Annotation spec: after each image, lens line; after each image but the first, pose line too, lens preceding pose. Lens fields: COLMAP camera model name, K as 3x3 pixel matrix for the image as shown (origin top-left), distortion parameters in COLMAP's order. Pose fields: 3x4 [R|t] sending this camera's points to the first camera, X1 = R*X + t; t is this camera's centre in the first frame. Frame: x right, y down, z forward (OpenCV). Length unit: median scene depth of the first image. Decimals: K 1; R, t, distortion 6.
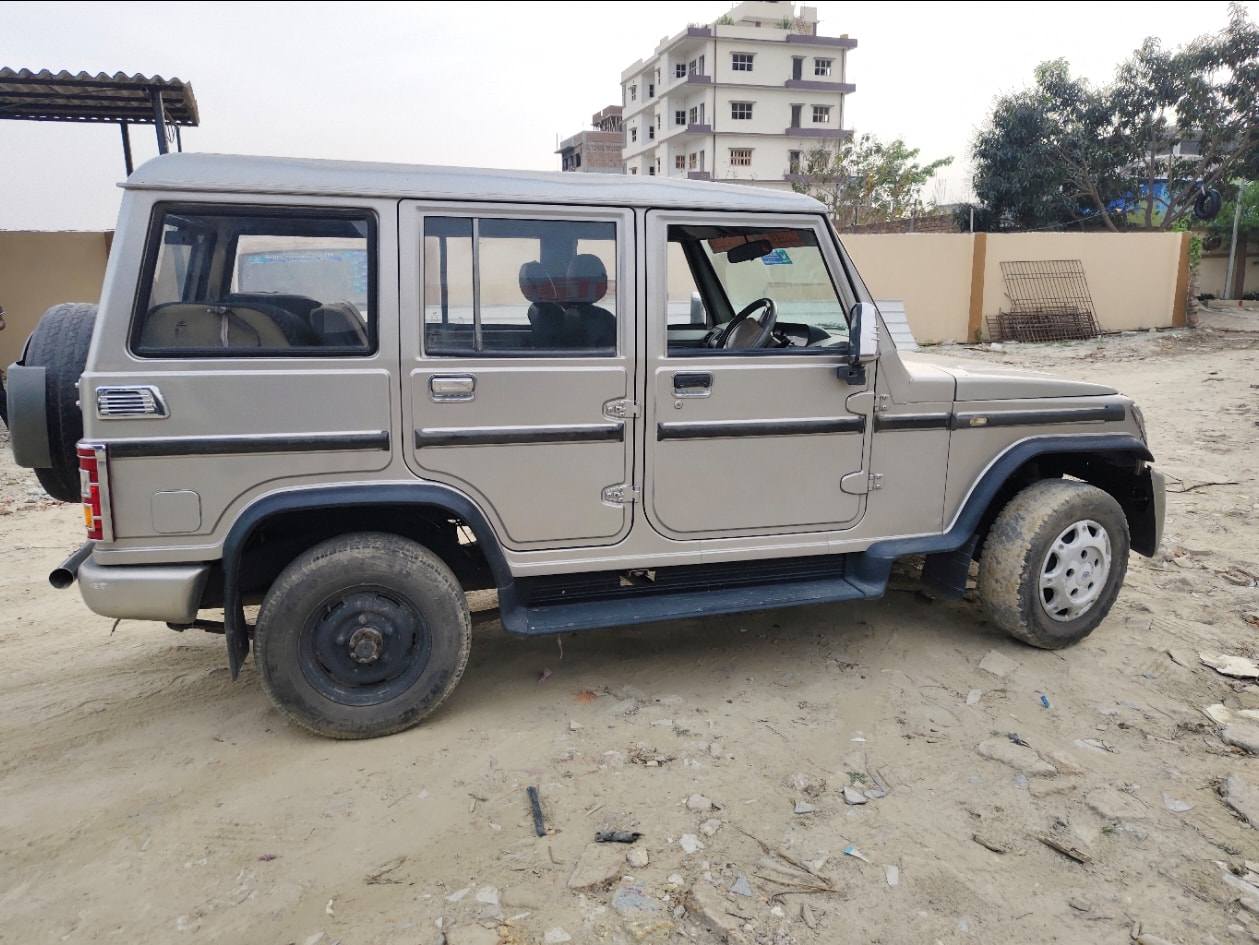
lens RADIAL K [[910.5, 0, 635.2], [0, 910.5, 462.3], [0, 0, 1]] dist [0.004324, 0.004874]
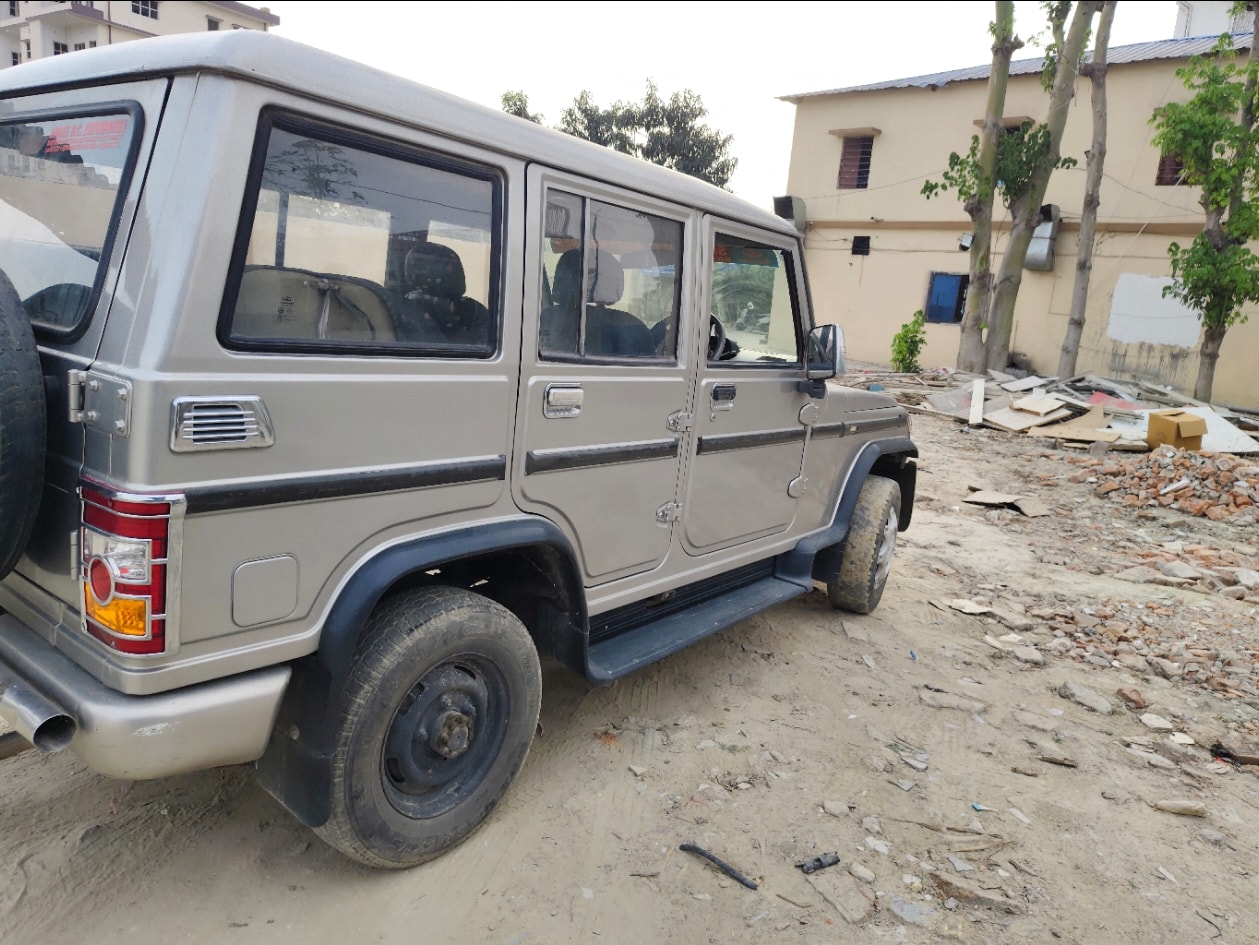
lens RADIAL K [[899.7, 0, 623.6], [0, 899.7, 470.0], [0, 0, 1]] dist [0.004202, 0.003048]
pose [[0.775864, -0.043093, 0.629427, -0.144887], [0.033359, 0.999071, 0.027280, -0.008279], [-0.630017, -0.000168, 0.776581, 0.071023]]
